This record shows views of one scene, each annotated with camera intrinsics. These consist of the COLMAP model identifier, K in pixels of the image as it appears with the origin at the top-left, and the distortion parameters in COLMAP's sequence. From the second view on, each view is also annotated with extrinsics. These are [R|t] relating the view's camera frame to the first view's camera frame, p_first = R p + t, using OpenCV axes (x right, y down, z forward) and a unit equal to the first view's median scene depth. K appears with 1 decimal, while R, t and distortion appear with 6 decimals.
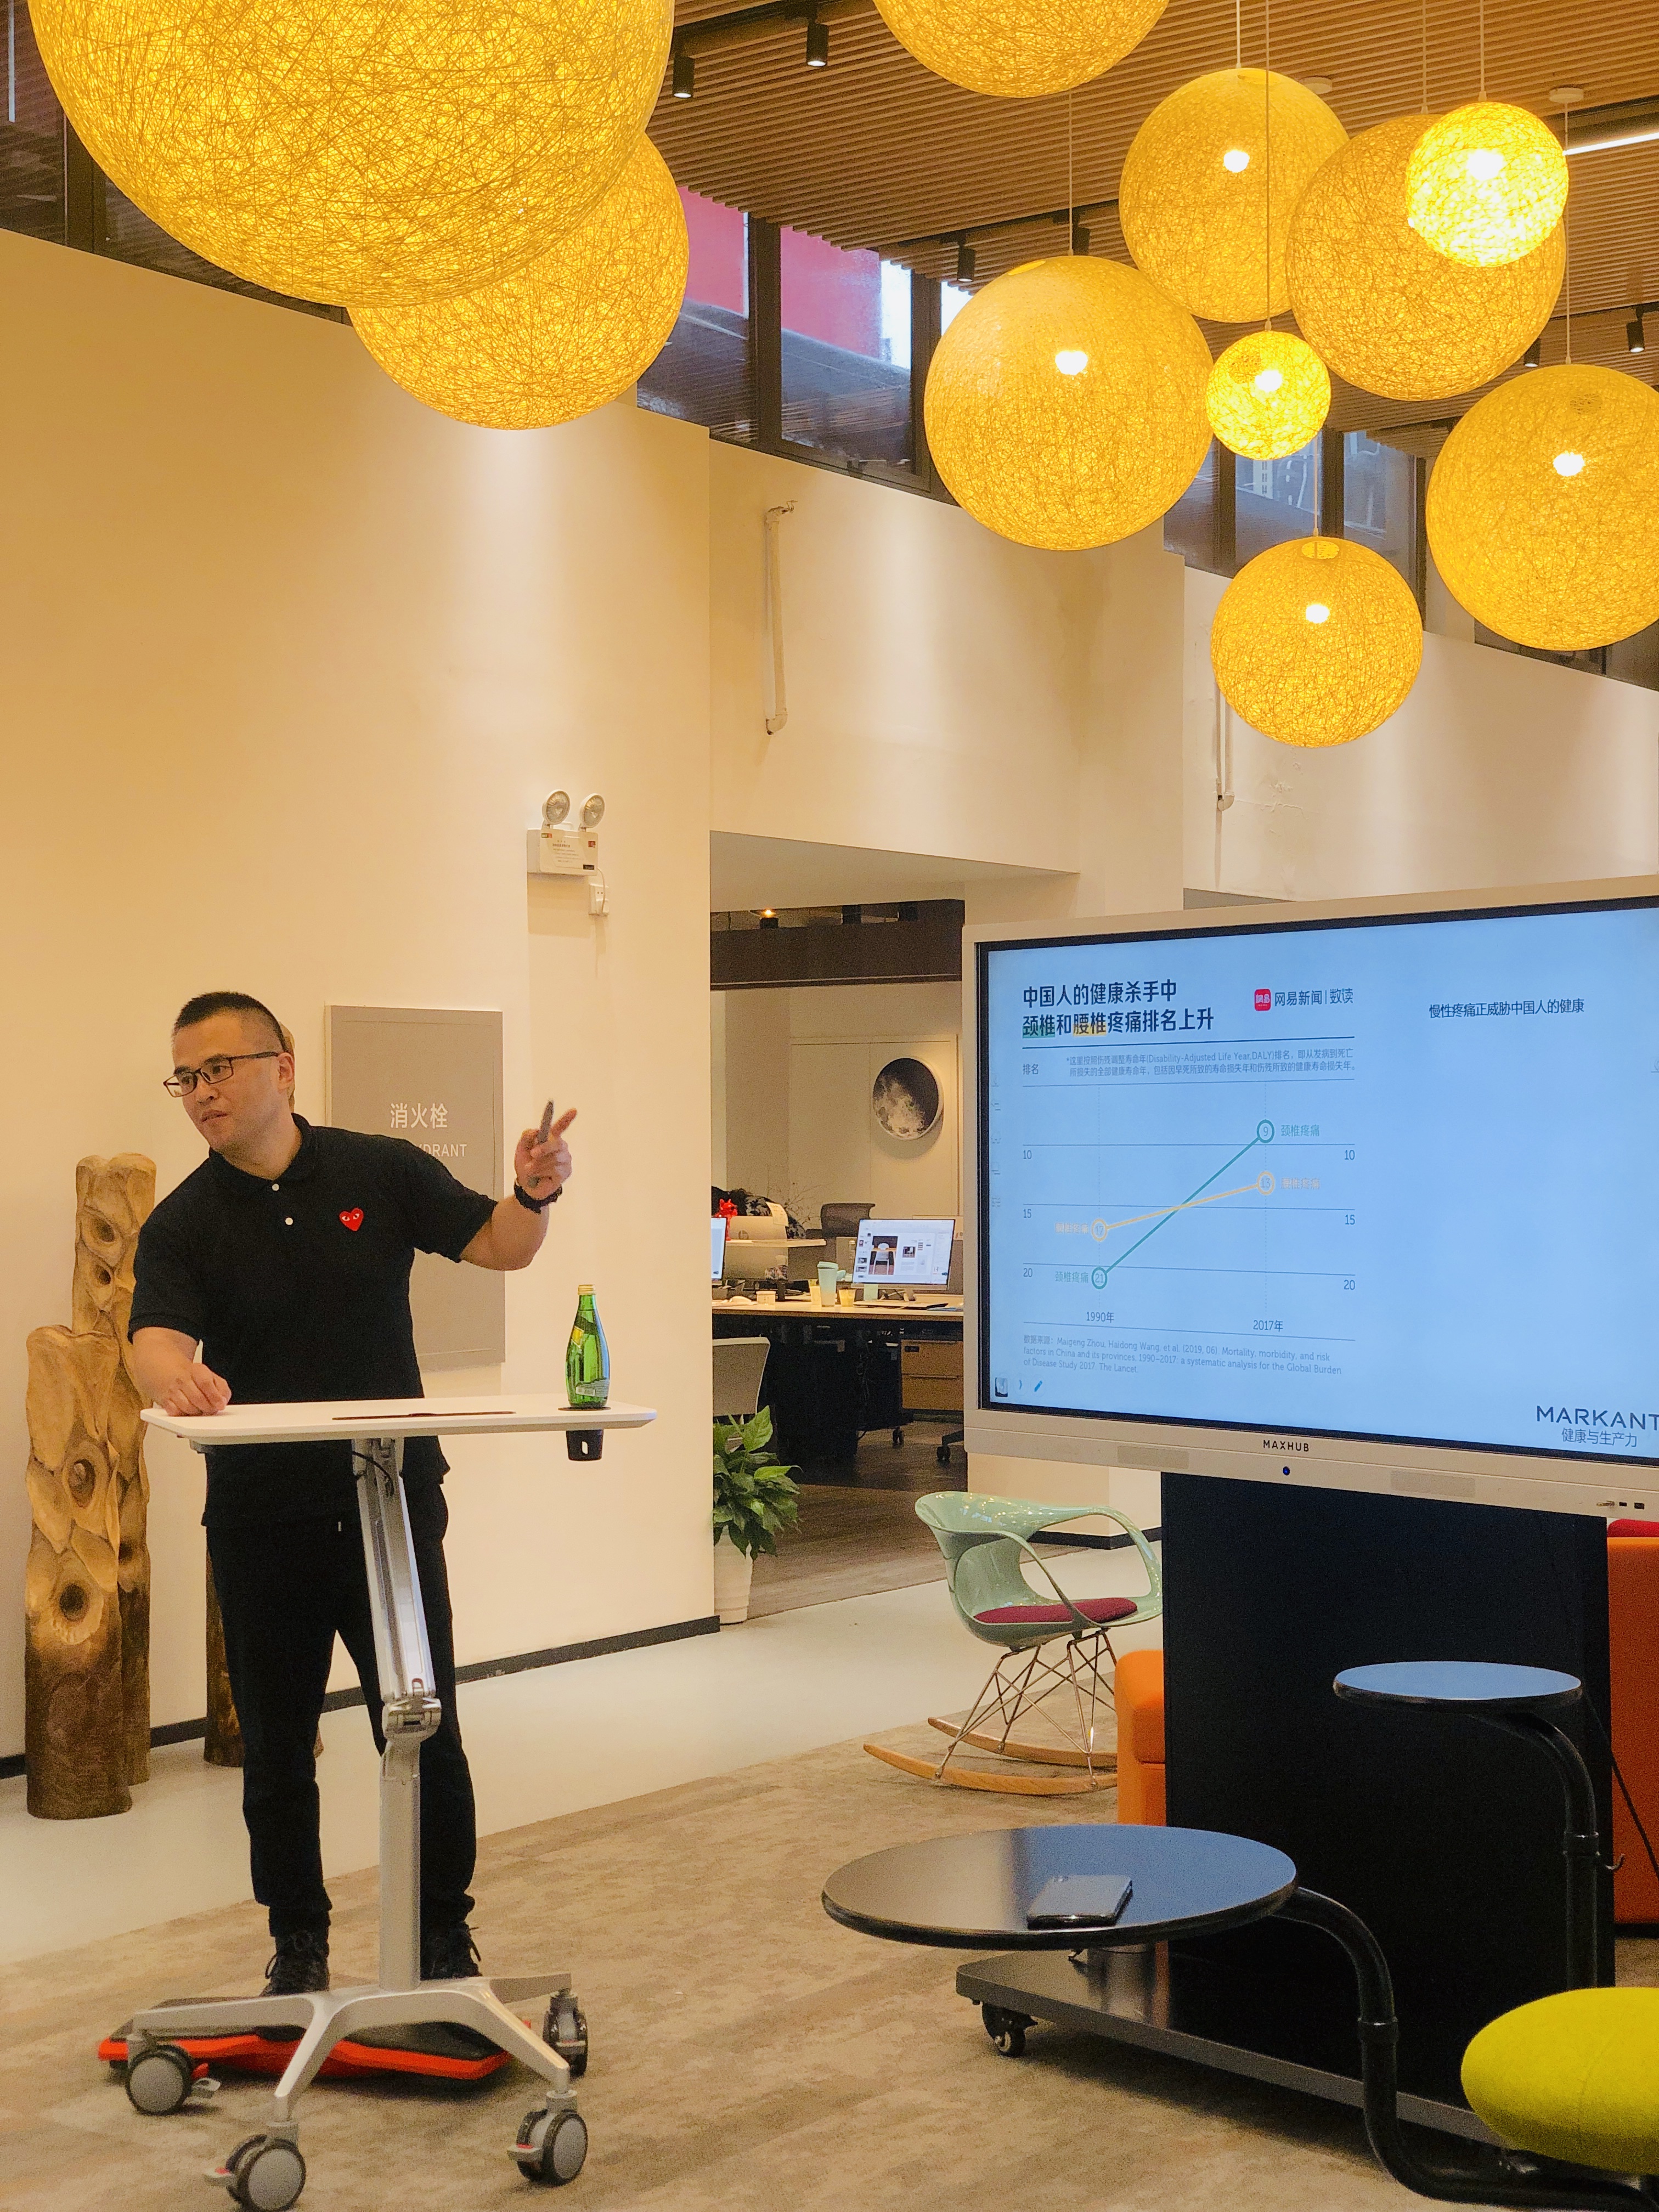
lens RADIAL K [[3355.8, 0, 829.5], [0, 3355.8, 1106.0], [0, 0, 1]] dist [0.137562, -0.619647]
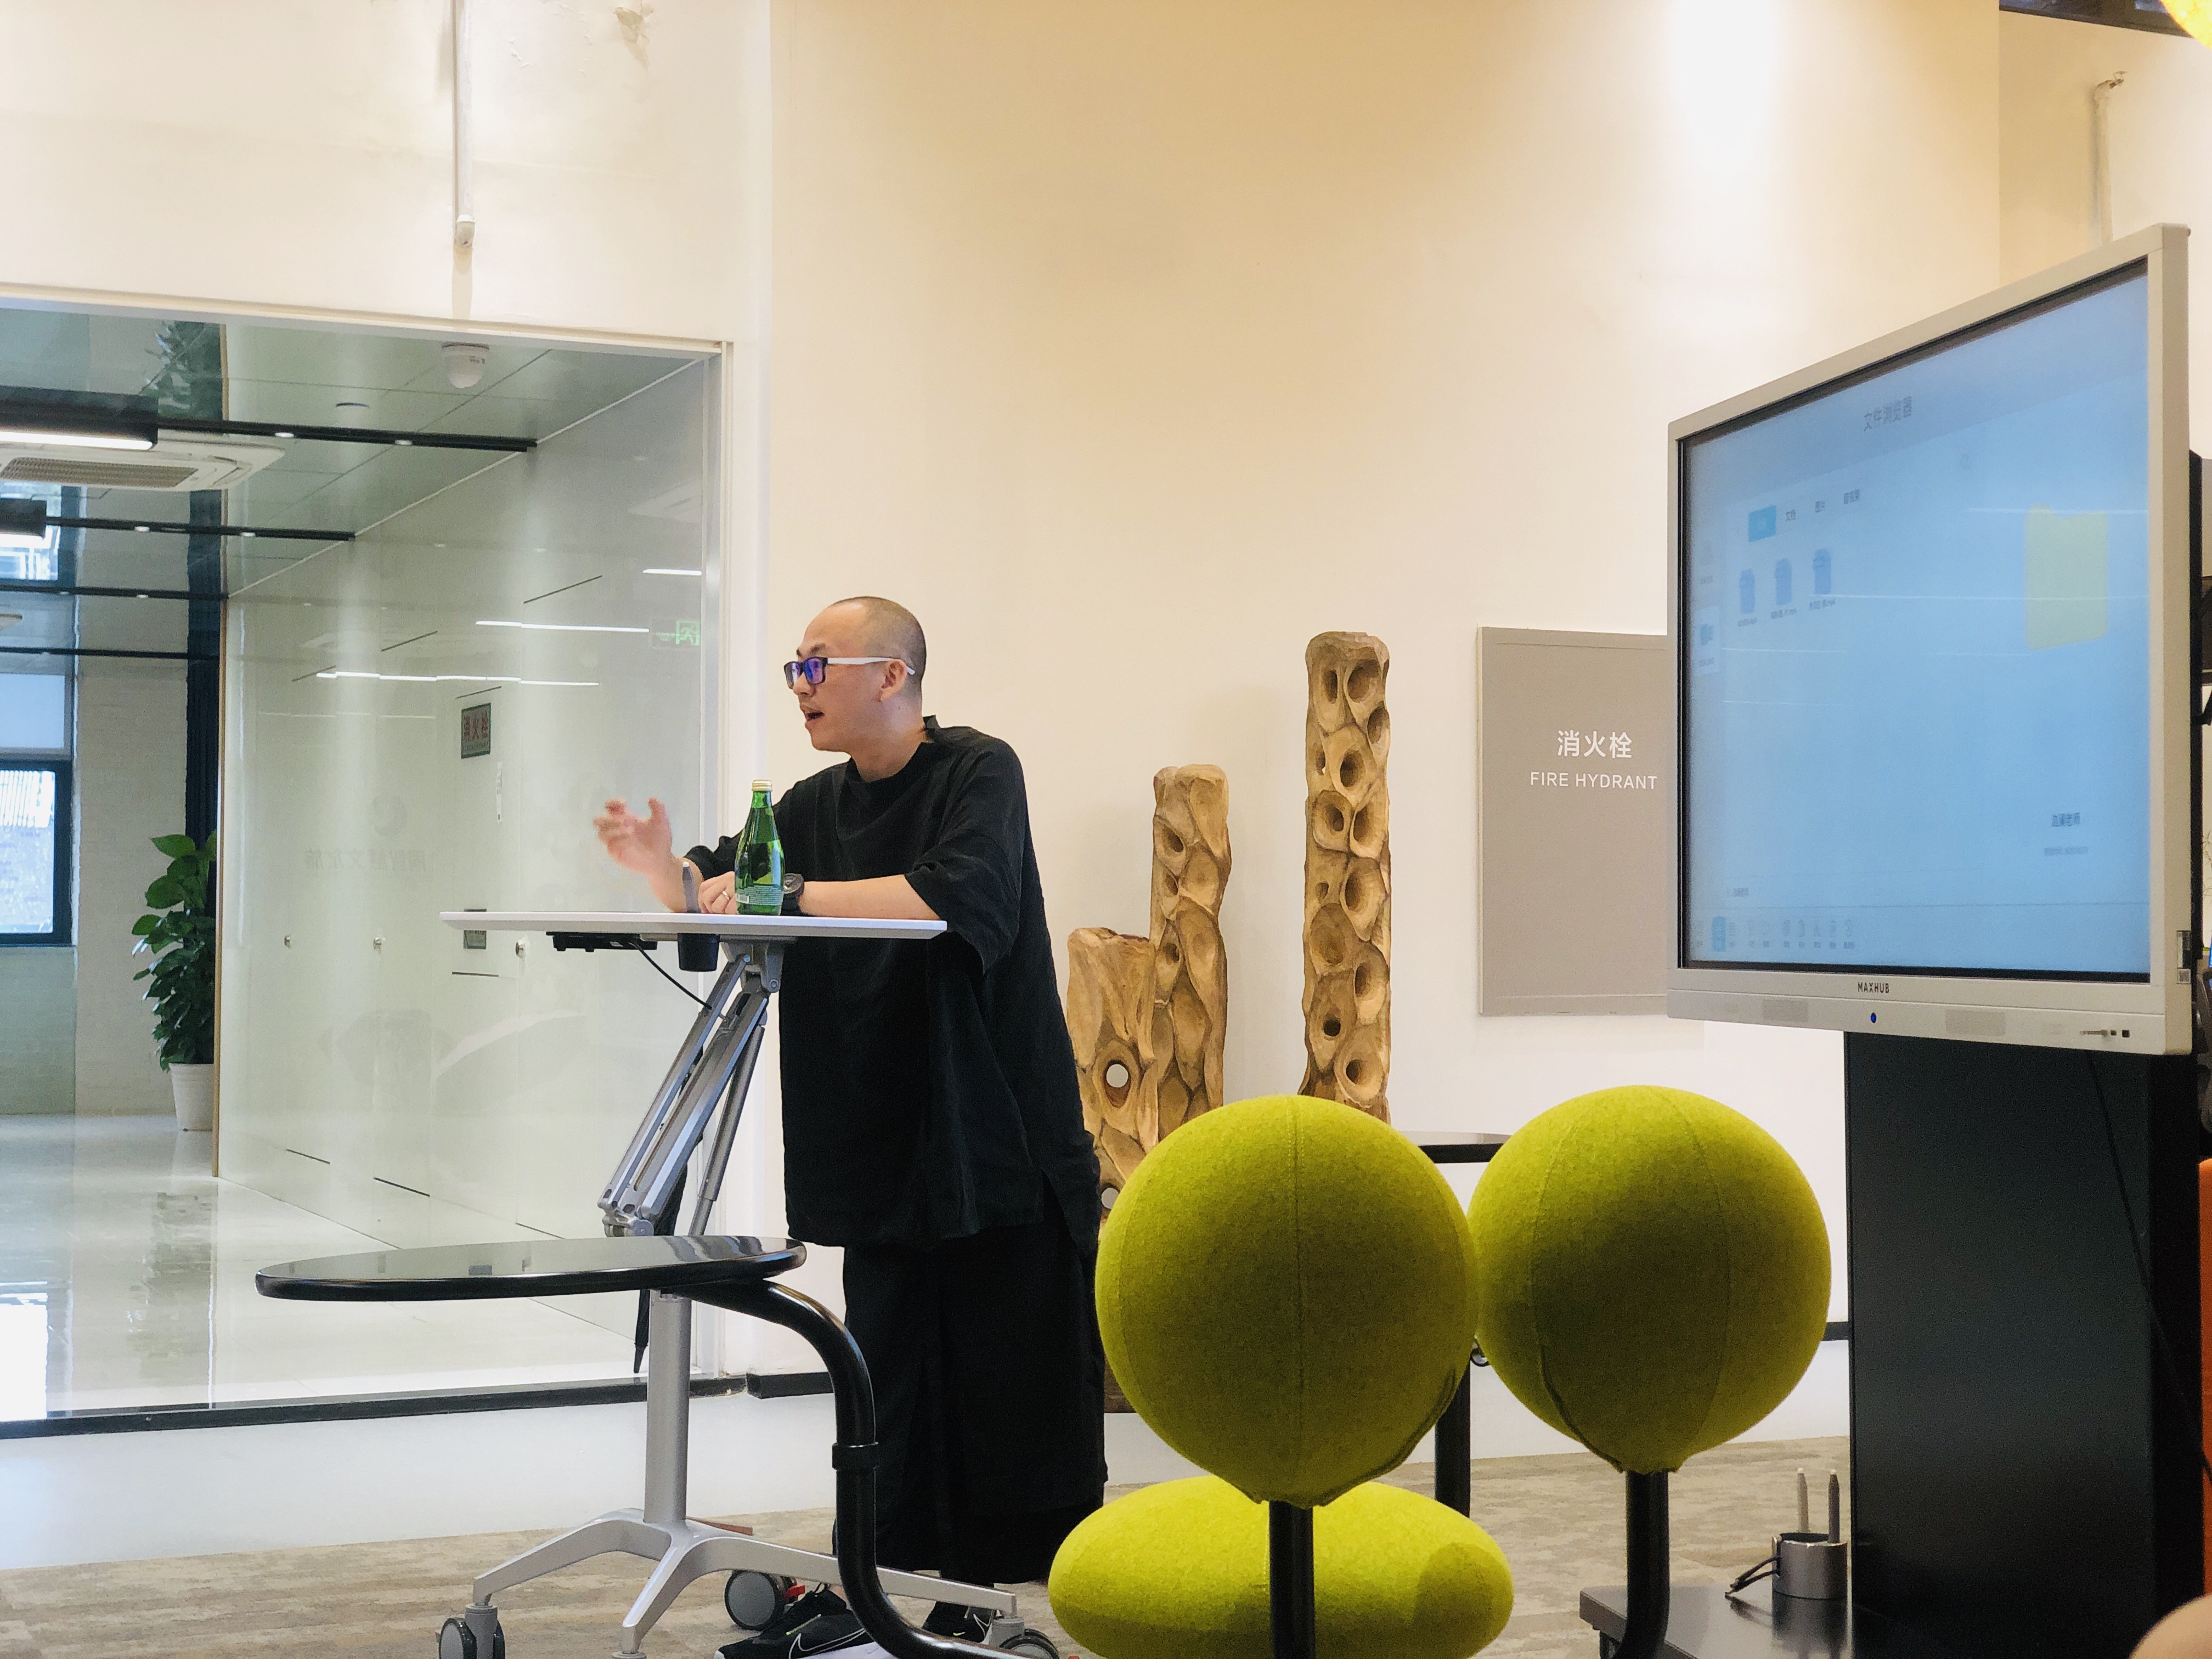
lens RADIAL K [[3355.8, 0, 1046.9], [0, 3355.8, 831.6], [0, 0, 1]] dist [0.137562, -0.619647]
pose [[0.871125, -0.005089, -0.491035, 0.256485], [-0.003154, 0.999868, -0.015958, 0.052641], [0.491052, 0.015450, 0.870994, 0.112134]]
